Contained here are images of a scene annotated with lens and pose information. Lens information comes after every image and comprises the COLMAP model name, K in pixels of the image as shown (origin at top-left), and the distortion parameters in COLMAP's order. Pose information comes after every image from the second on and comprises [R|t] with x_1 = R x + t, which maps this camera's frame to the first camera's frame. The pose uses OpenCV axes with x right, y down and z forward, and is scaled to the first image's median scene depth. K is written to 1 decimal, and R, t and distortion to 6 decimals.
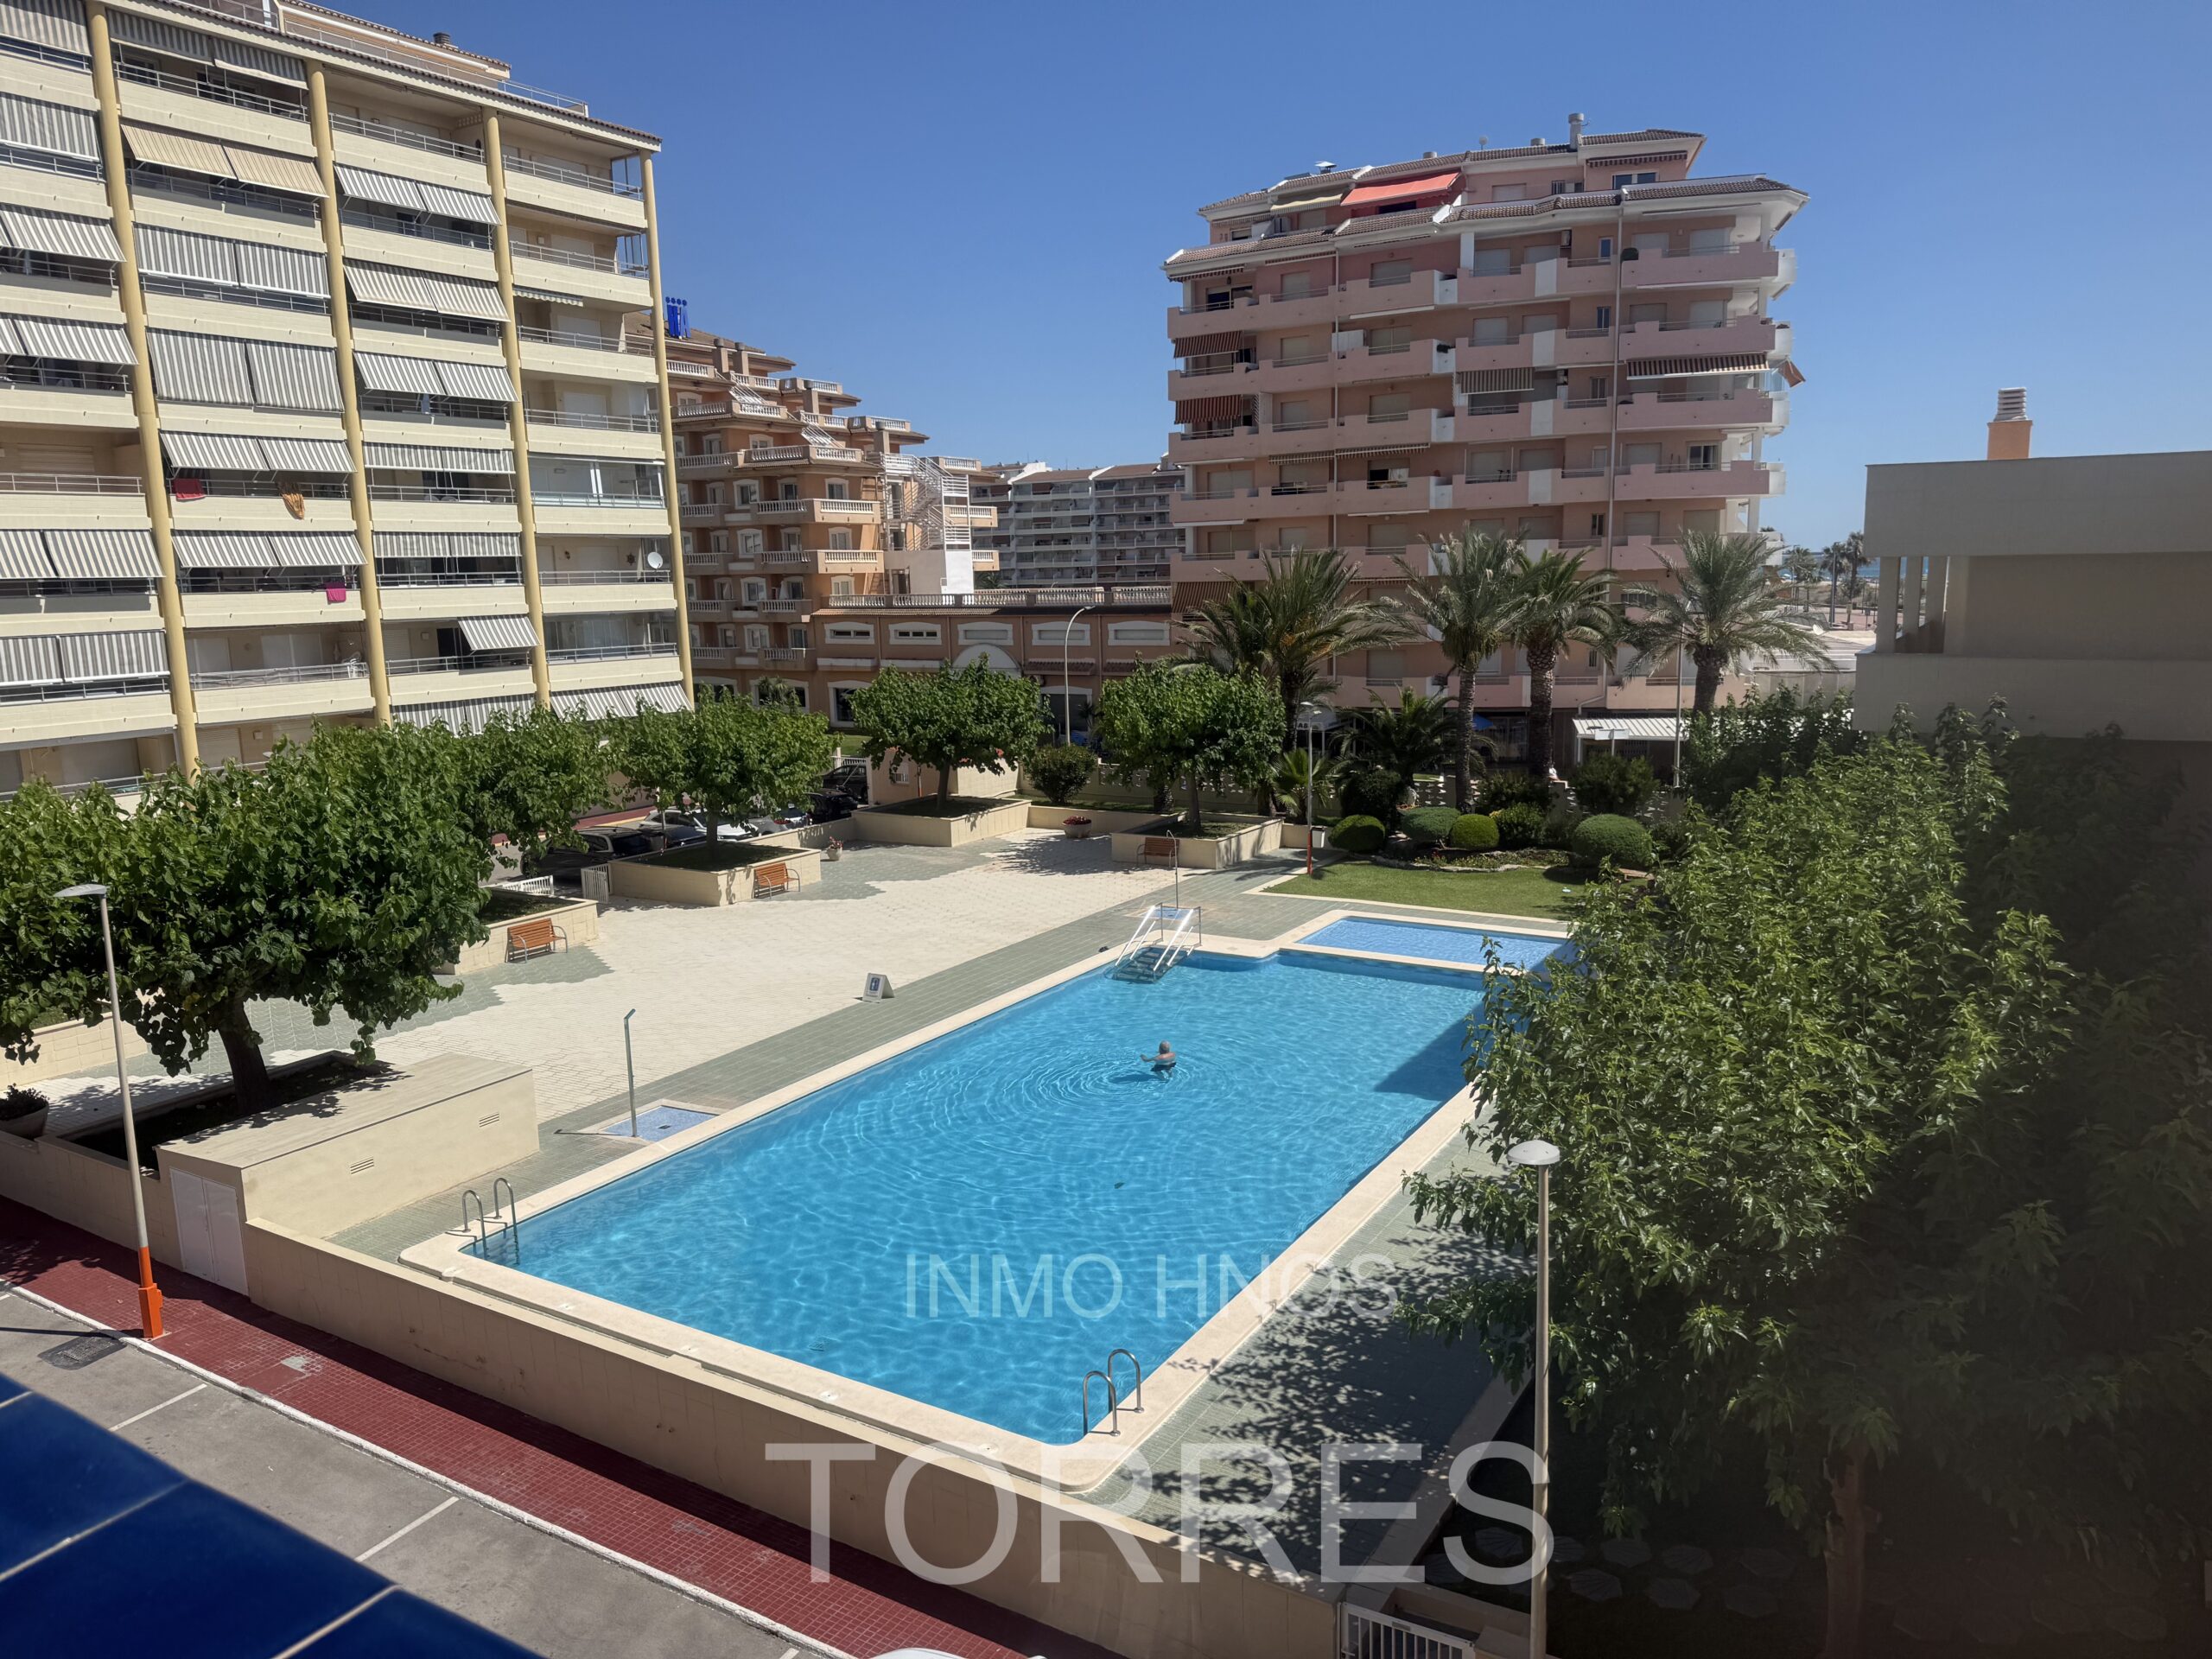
lens RADIAL K [[1548.6, 0, 1122.5], [0, 1548.6, 842.4], [0, 0, 1]] dist [0.005884, -0.020228]
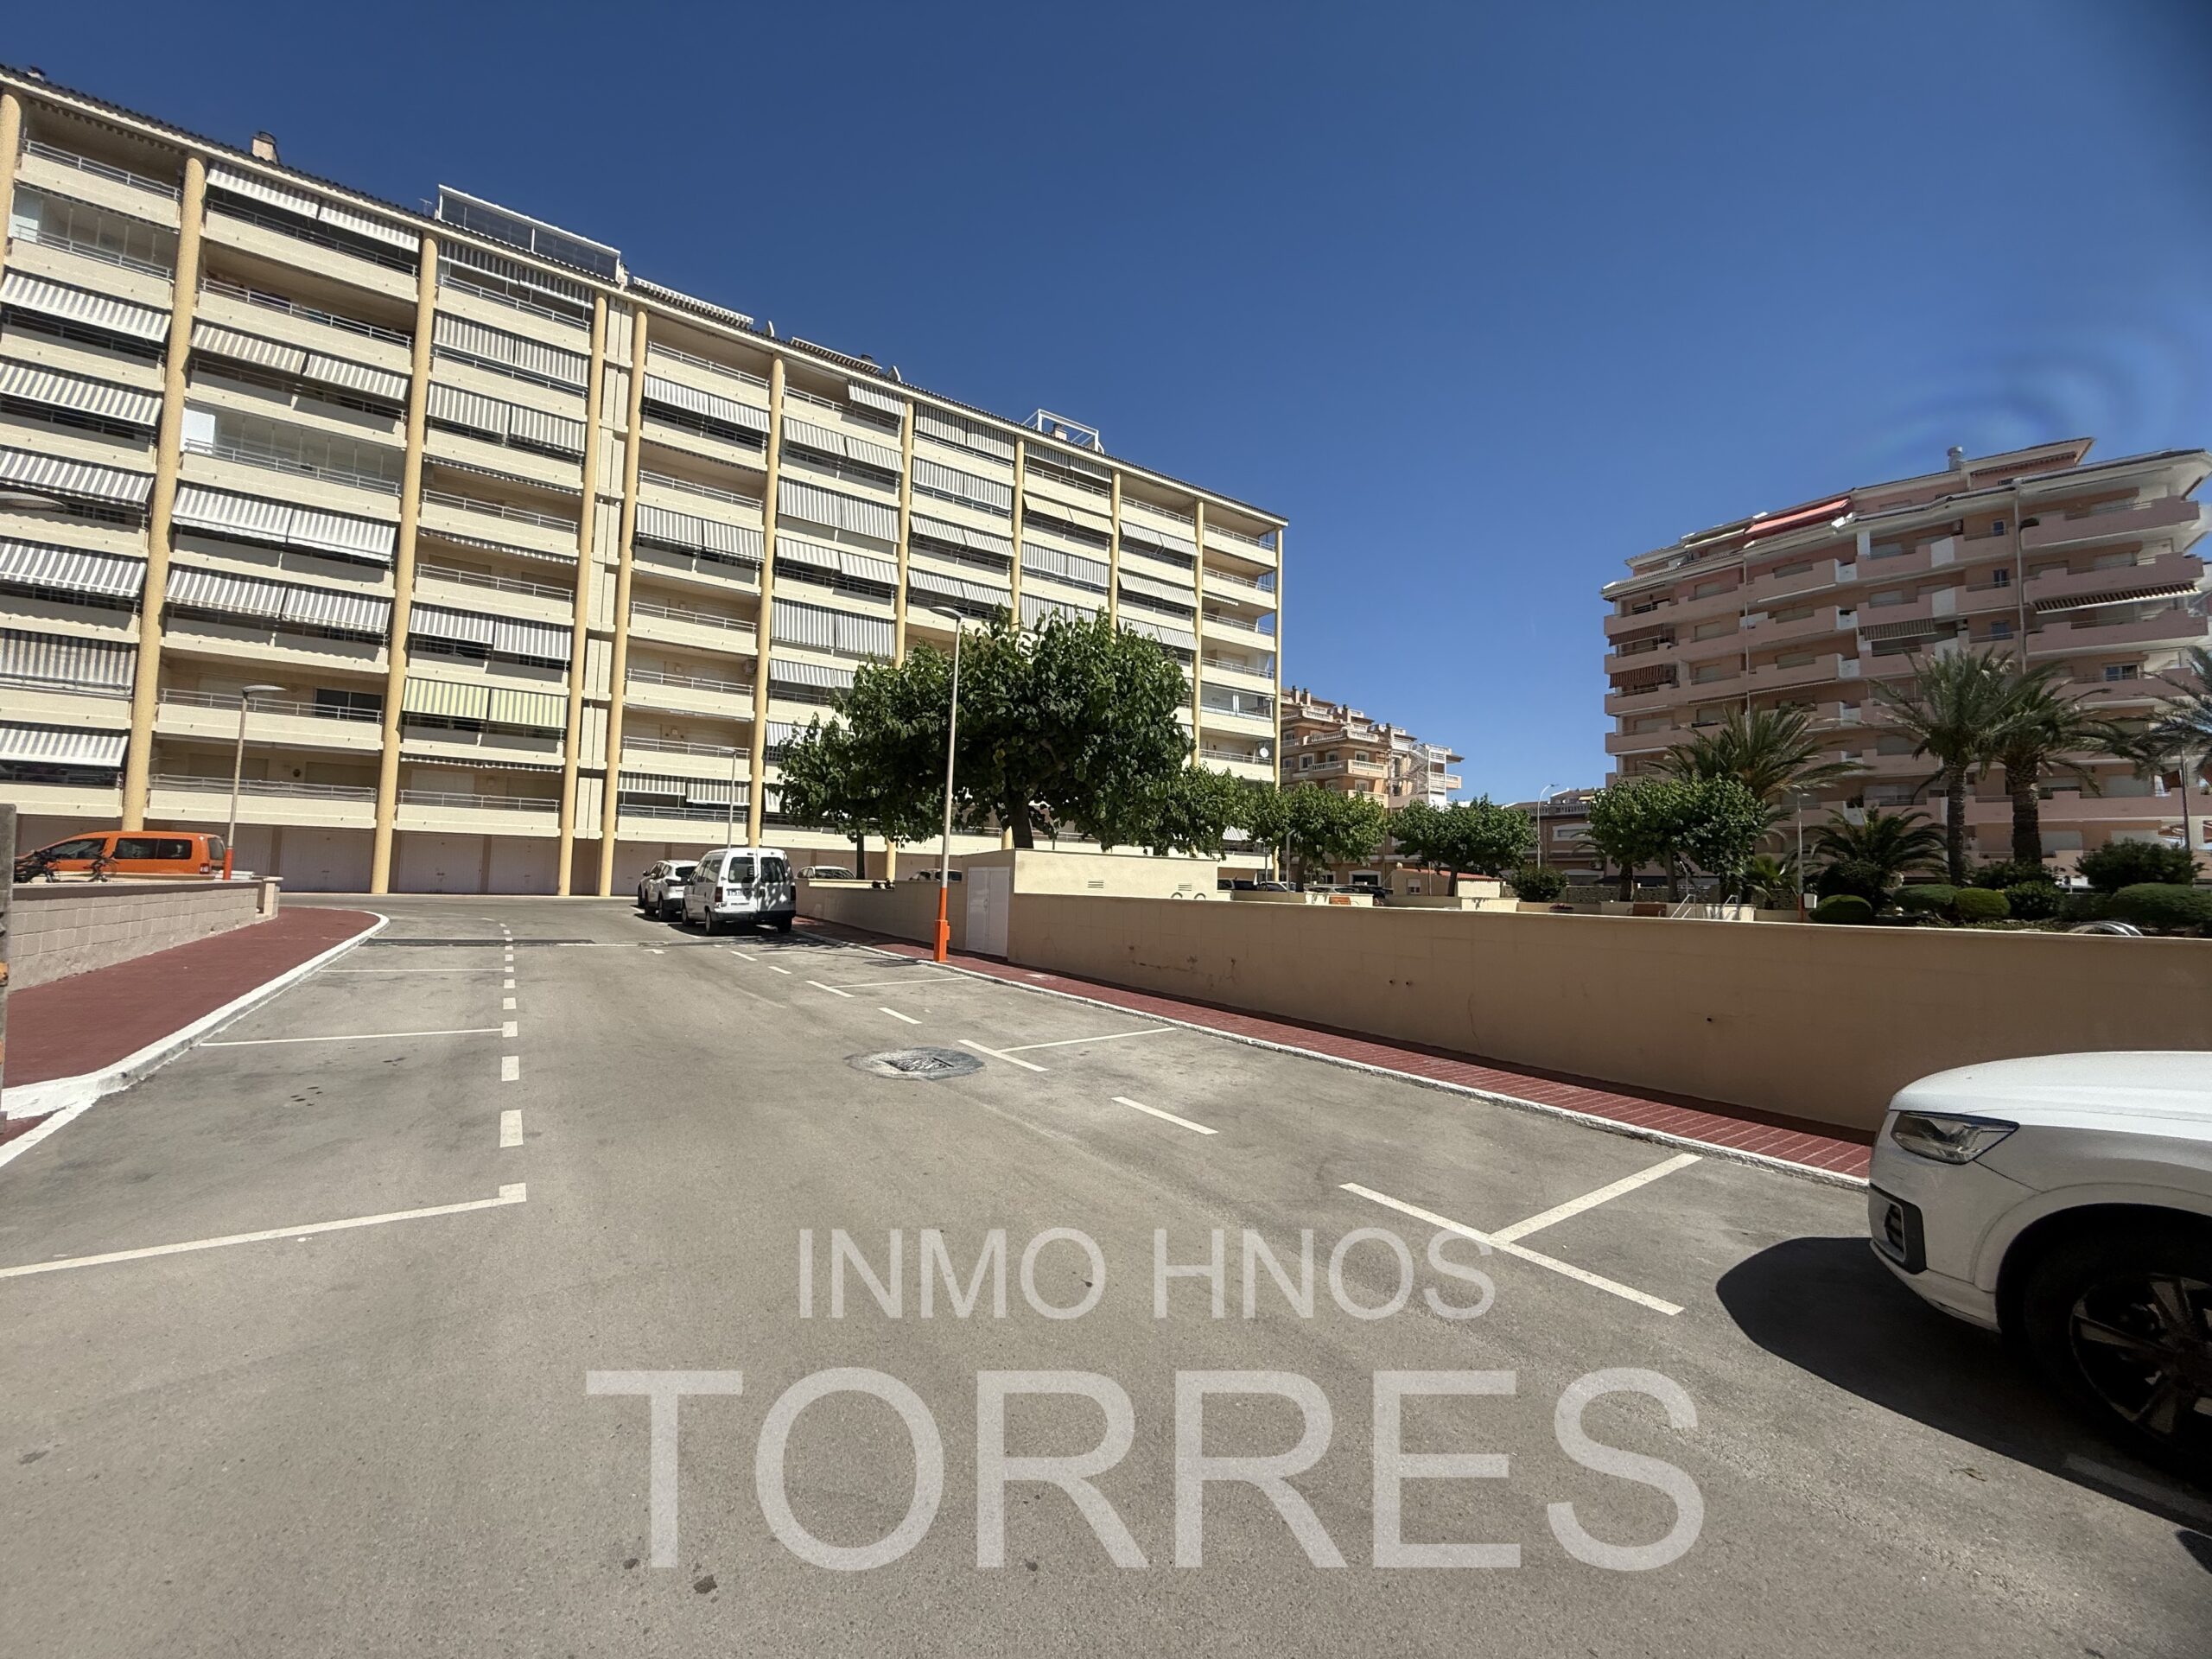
lens RADIAL K [[860.1, 0, 1103.7], [0, 860.1, 834.8], [0, 0, 1]] dist [-0.001422, -0.001476]
pose [[0.909260, 0.020142, -0.415741, -0.073780], [-0.121336, 0.968273, -0.218461, 0.124564], [0.398151, 0.249083, 0.882856, 0.142172]]
